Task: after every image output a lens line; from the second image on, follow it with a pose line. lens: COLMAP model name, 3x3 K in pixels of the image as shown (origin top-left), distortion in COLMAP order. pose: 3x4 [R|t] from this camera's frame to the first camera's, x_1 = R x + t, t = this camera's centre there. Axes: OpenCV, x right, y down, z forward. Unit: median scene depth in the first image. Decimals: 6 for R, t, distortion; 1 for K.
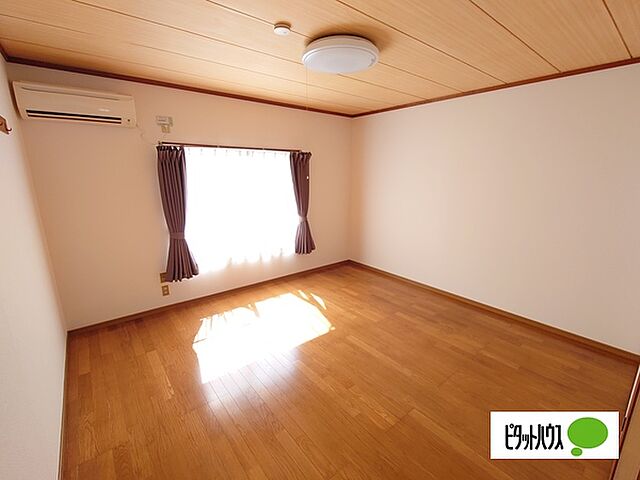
lens RADIAL K [[283.9, 0, 320.0], [0, 283.9, 240.0], [0, 0, 1]] dist [-0.000026, 0.000223]
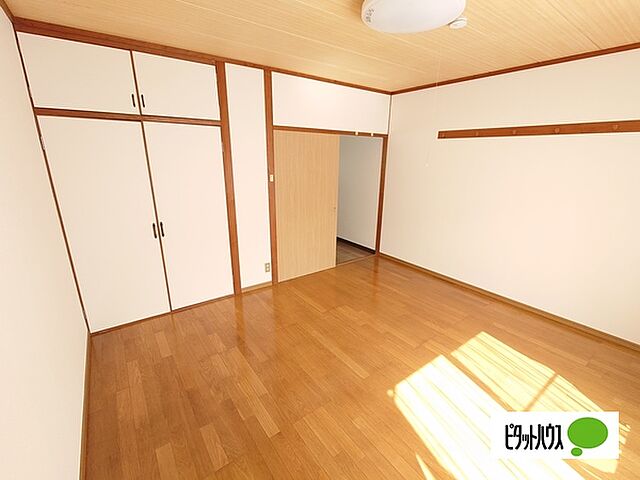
lens RADIAL K [[283.9, 0, 320.0], [0, 283.9, 240.0], [0, 0, 1]] dist [-0.000026, 0.000223]
pose [[-0.998871, -0.030712, 0.036249, 0.221976], [-0.008217, 0.863148, 0.504884, -0.382018], [-0.046794, 0.504016, -0.862426, 1.561790]]
